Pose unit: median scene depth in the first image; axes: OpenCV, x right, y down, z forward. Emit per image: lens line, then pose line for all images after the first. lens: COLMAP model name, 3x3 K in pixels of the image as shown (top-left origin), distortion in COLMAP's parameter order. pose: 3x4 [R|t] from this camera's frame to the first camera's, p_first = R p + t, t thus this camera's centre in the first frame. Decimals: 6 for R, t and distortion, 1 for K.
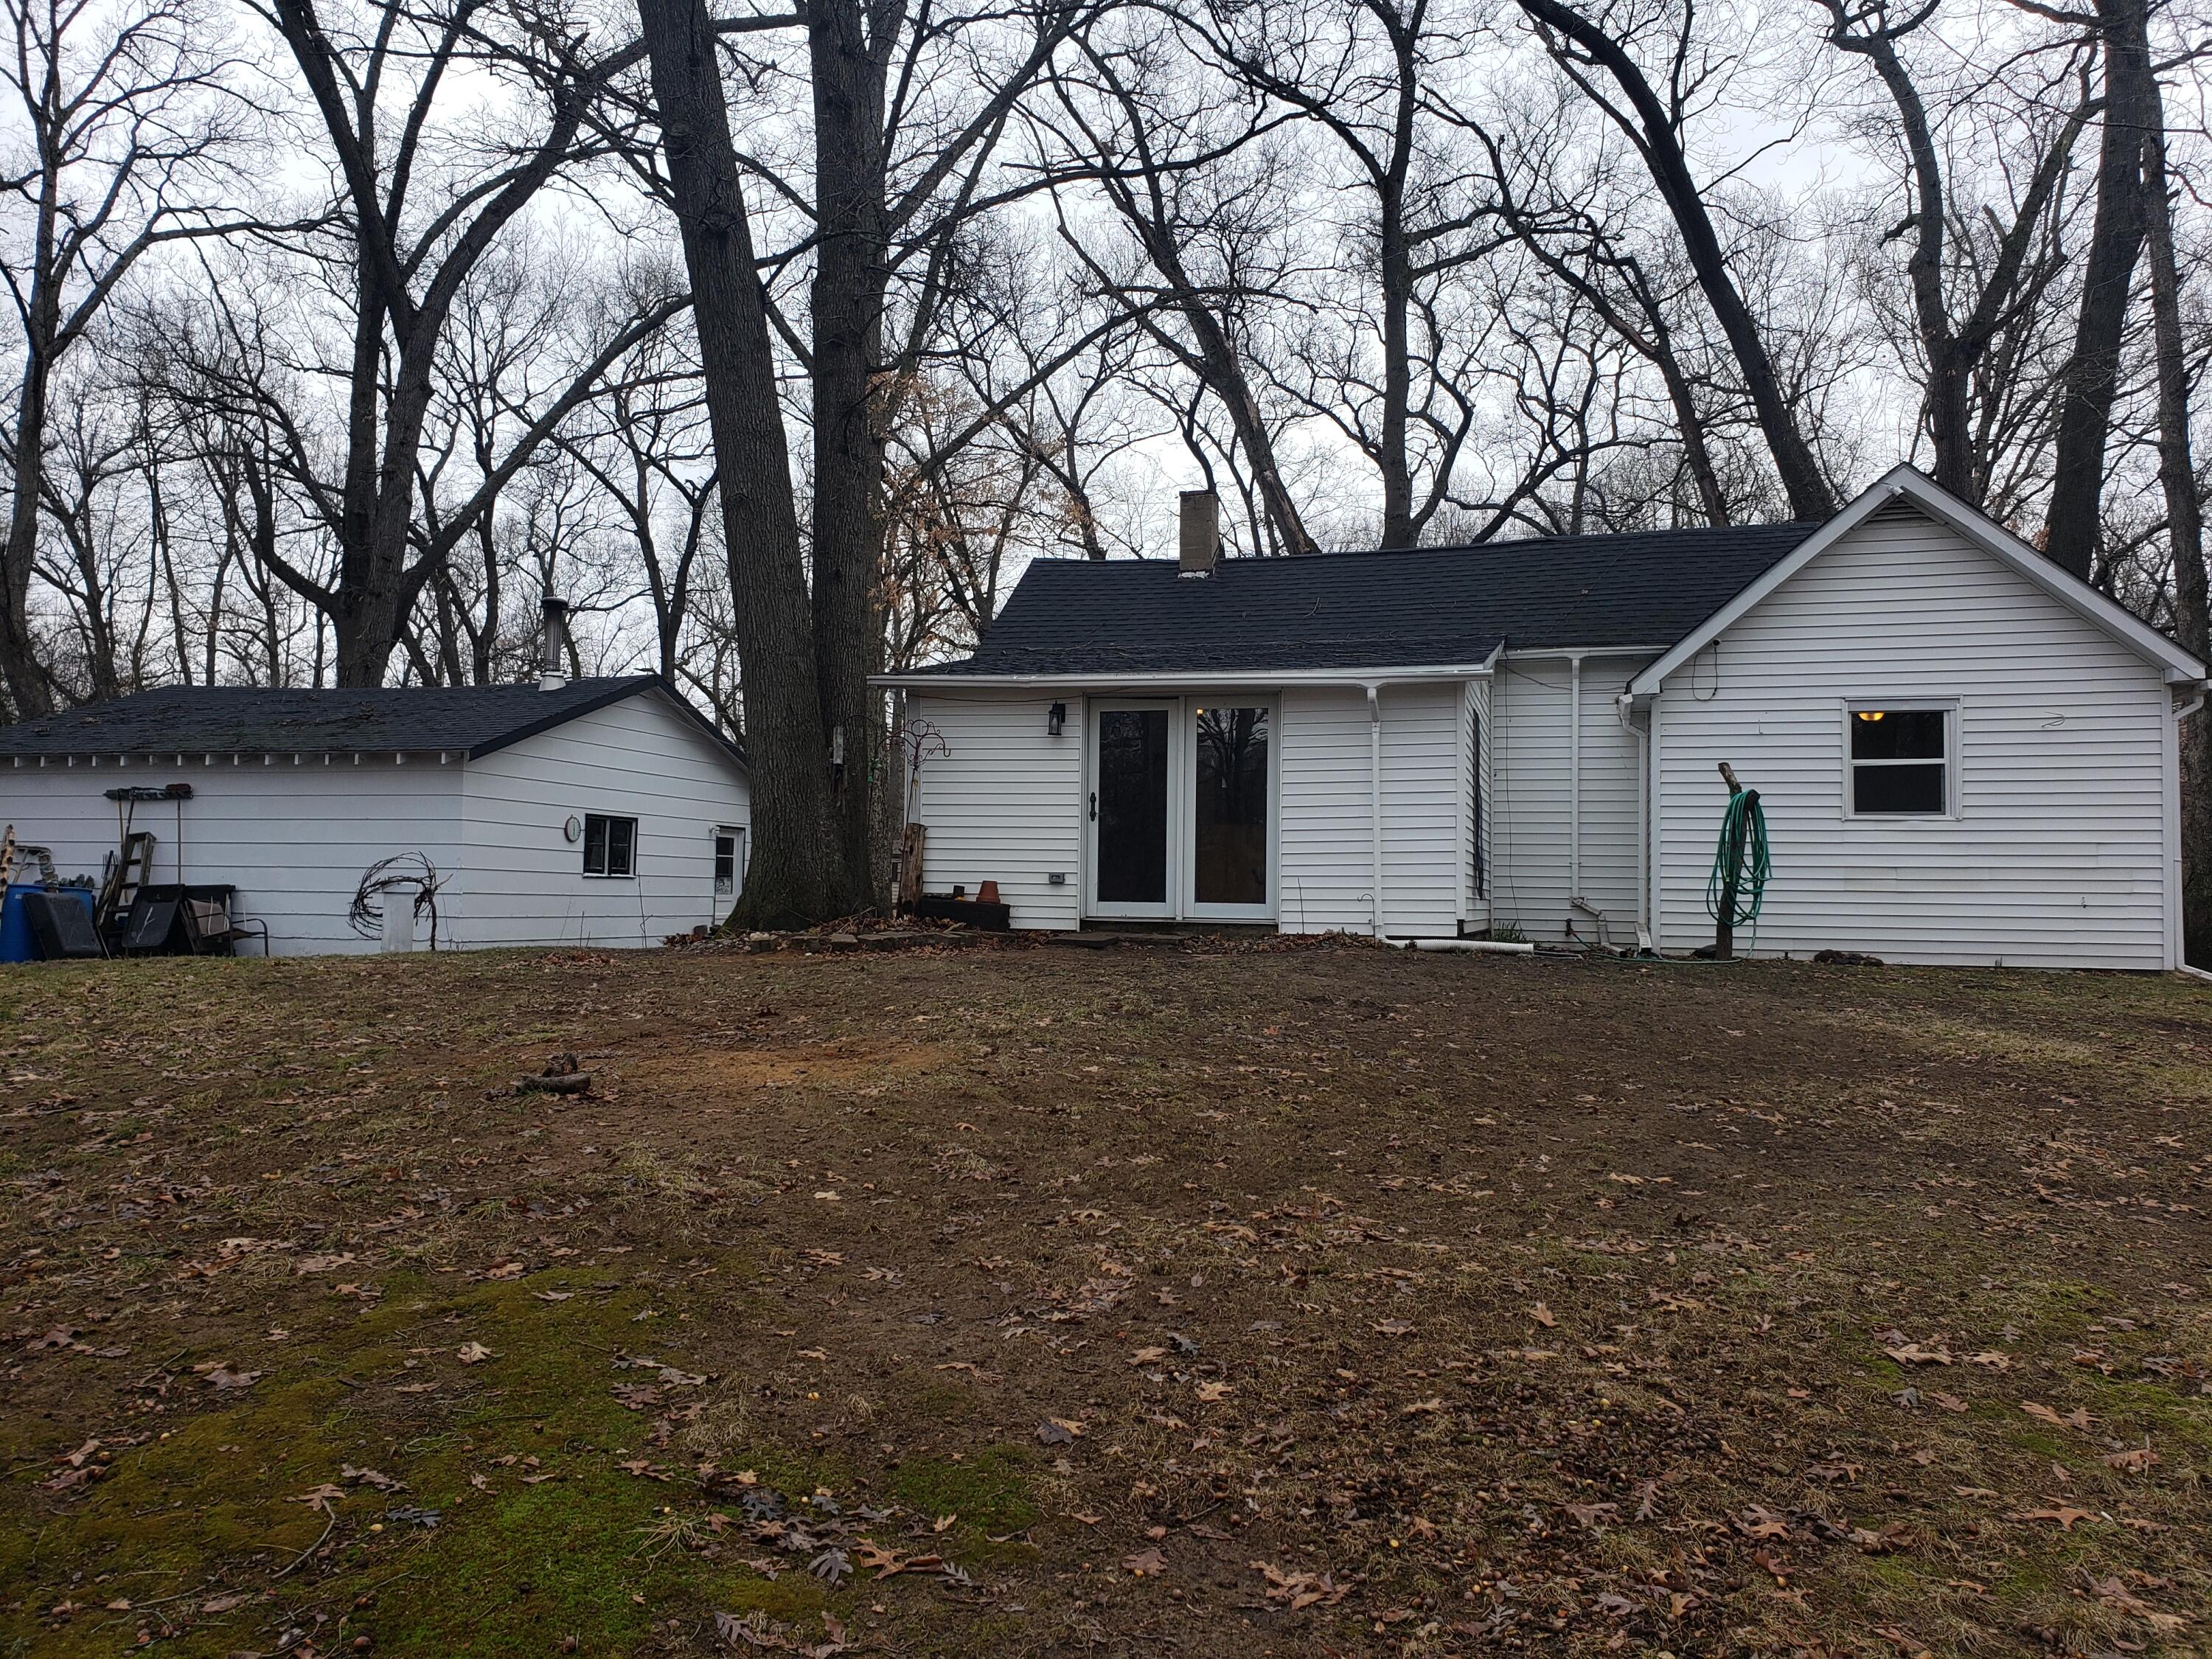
lens RADIAL K [[1630.9, 0, 1106.0], [0, 1630.9, 829.5], [0, 0, 1]] dist [0.018466, -0.004320]
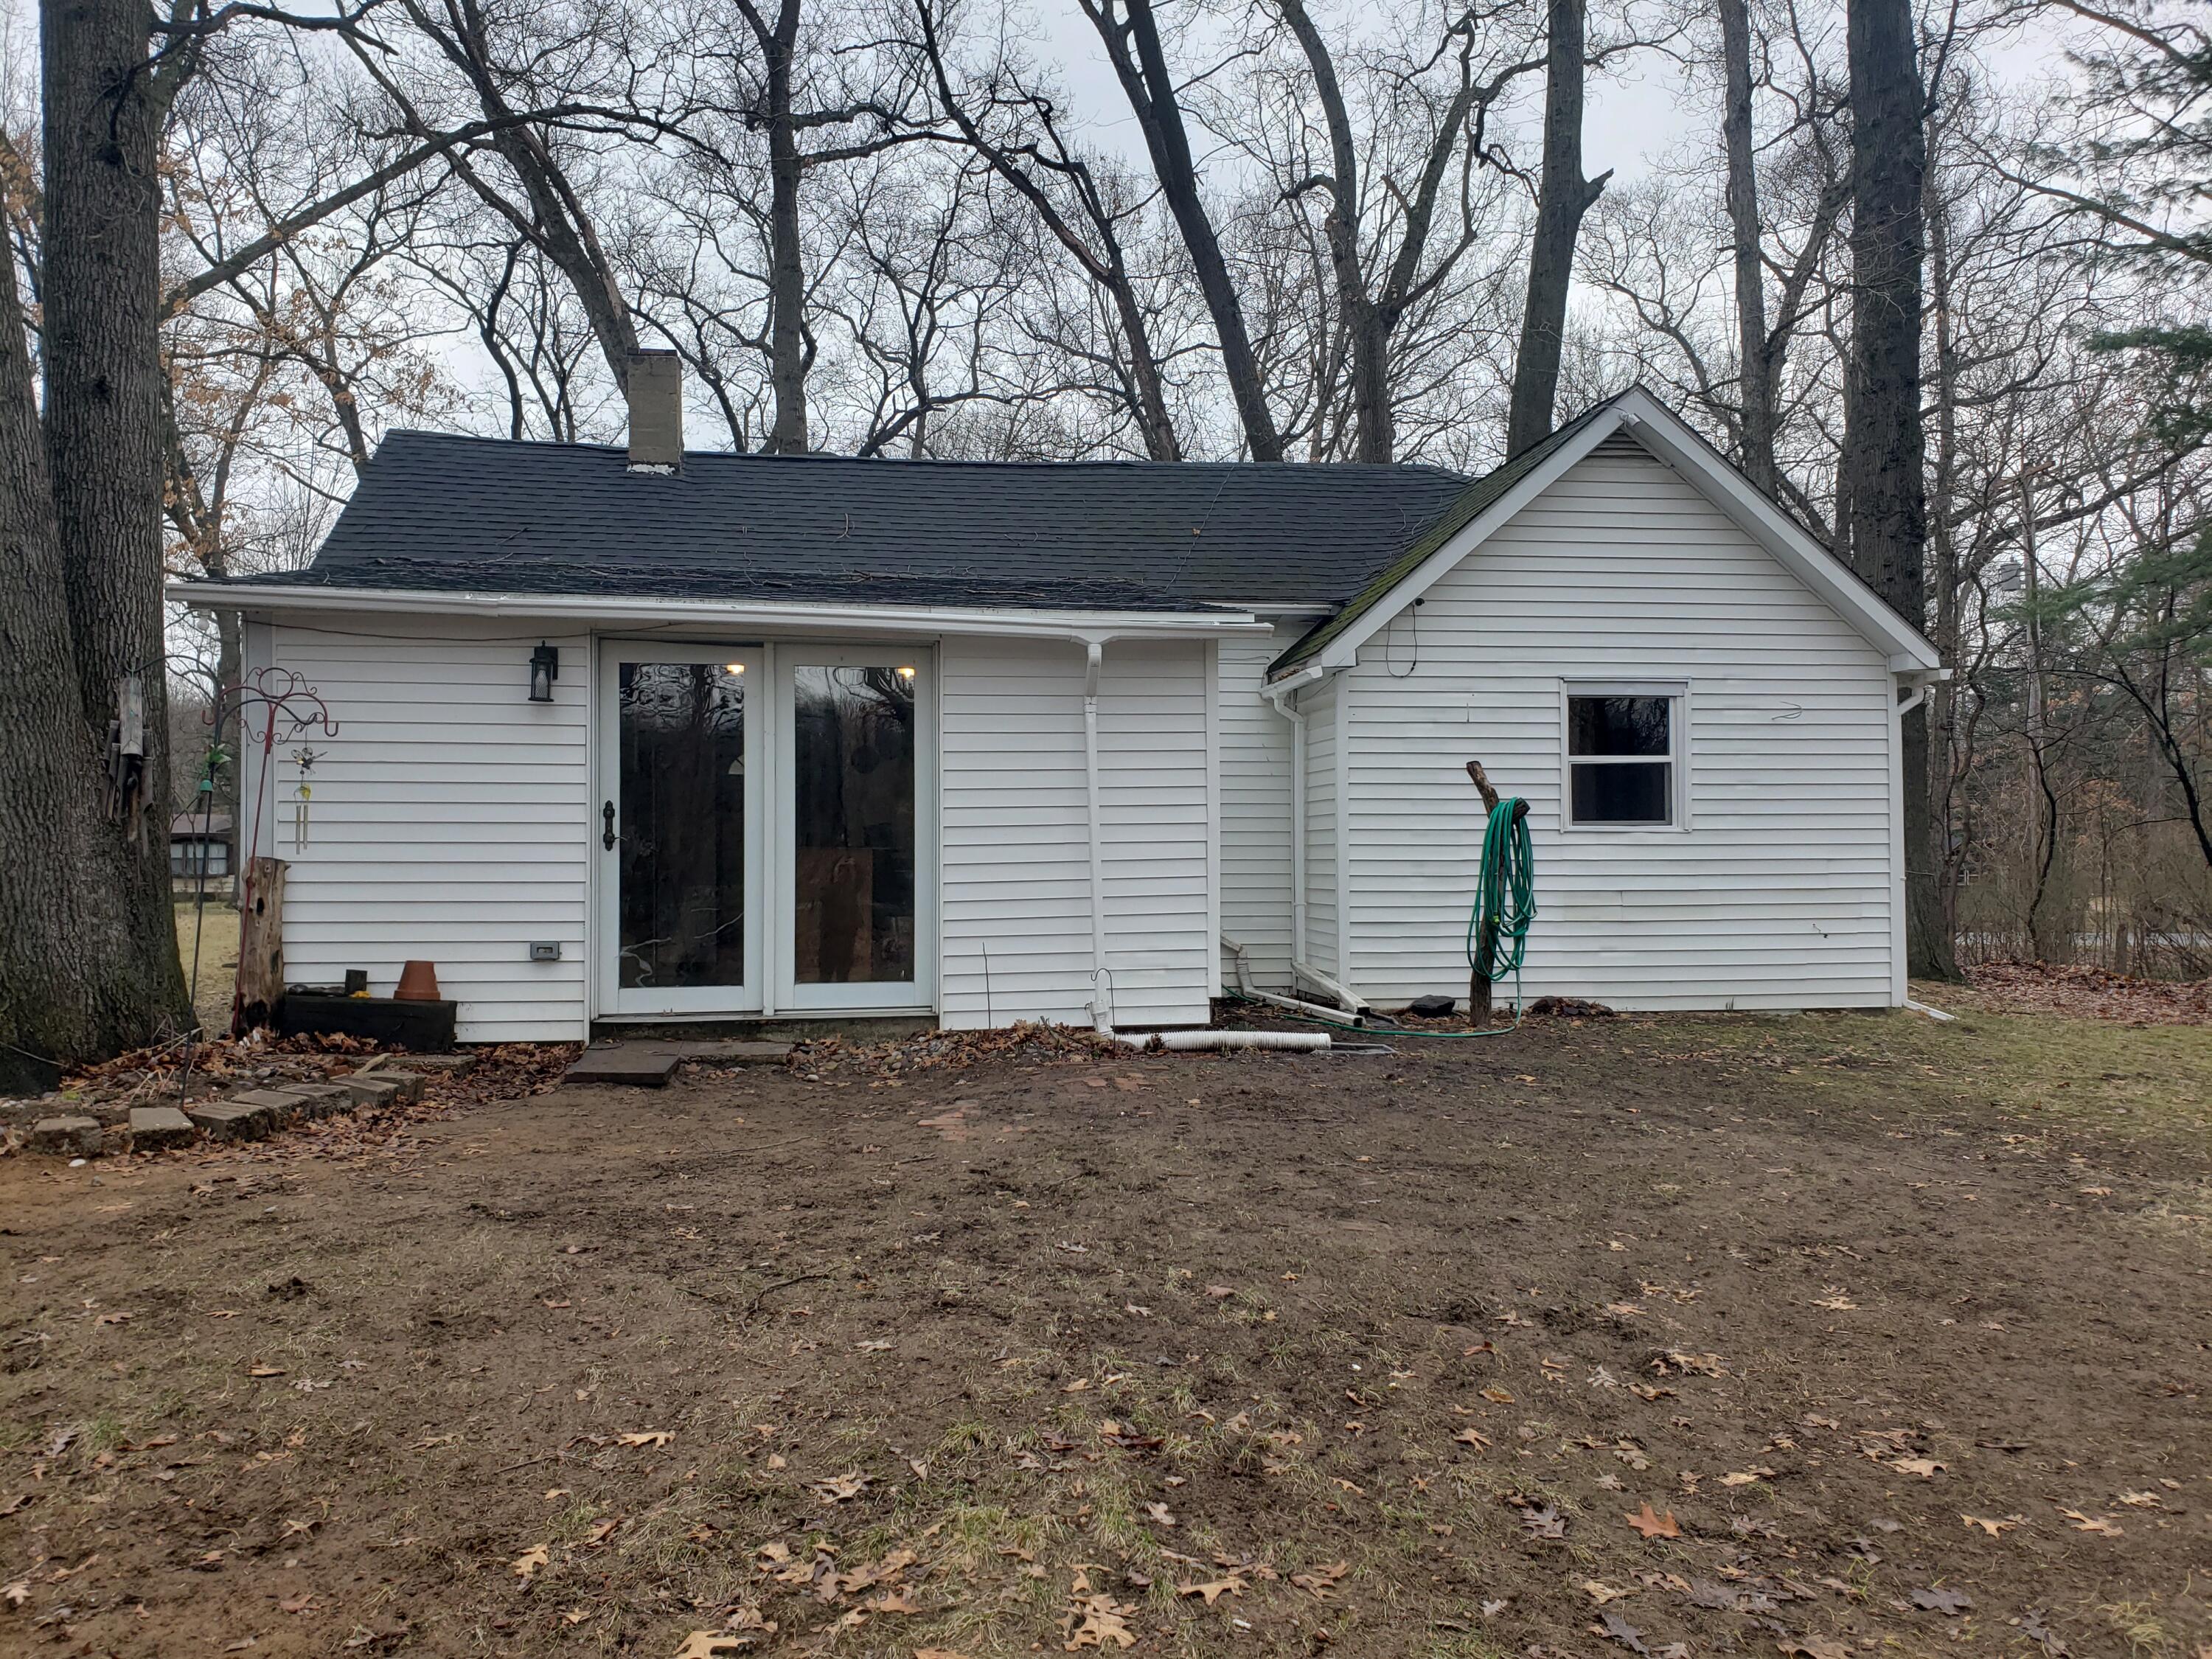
lens RADIAL K [[1779.3, 0, 1191.9], [0, 1779.3, 820.5], [0, 0, 1]] dist [0.213282, -0.509751]
pose [[0.913652, -0.002296, 0.406490, -0.081001], [-0.001535, 0.999957, 0.009100, -0.022055], [-0.406493, -0.008938, 0.913610, 0.320603]]
